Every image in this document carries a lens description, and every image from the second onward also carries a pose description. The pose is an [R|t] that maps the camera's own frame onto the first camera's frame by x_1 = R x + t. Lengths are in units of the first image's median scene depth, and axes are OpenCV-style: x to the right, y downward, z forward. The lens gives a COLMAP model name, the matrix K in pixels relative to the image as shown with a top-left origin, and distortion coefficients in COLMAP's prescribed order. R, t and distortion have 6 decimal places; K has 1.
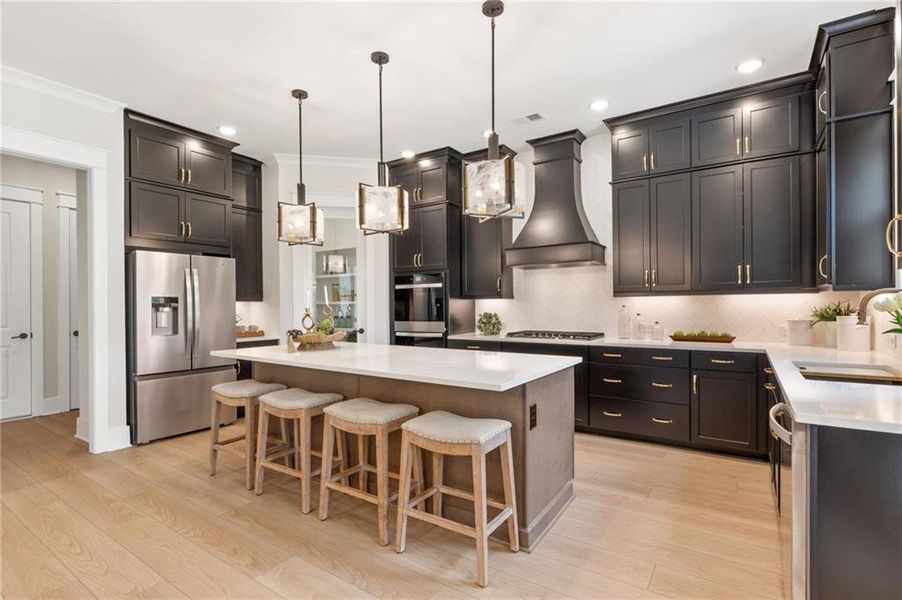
lens RADIAL K [[426.9, 0, 452.8], [0, 426.9, 305.7], [0, 0, 1]] dist [-0.001132, -0.000191]
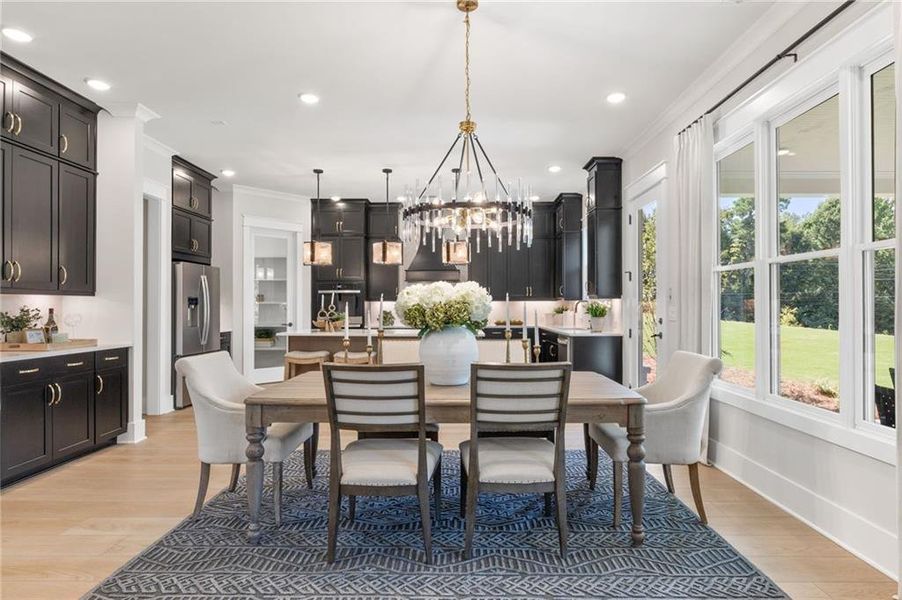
lens RADIAL K [[426.9, 0, 452.8], [0, 426.9, 305.7], [0, 0, 1]] dist [-0.001132, -0.000191]
pose [[0.852030, 0.007843, 0.523435, -0.740088], [-0.004618, 0.999961, -0.007466, 0.013470], [-0.523473, 0.003944, 0.852033, -0.597372]]
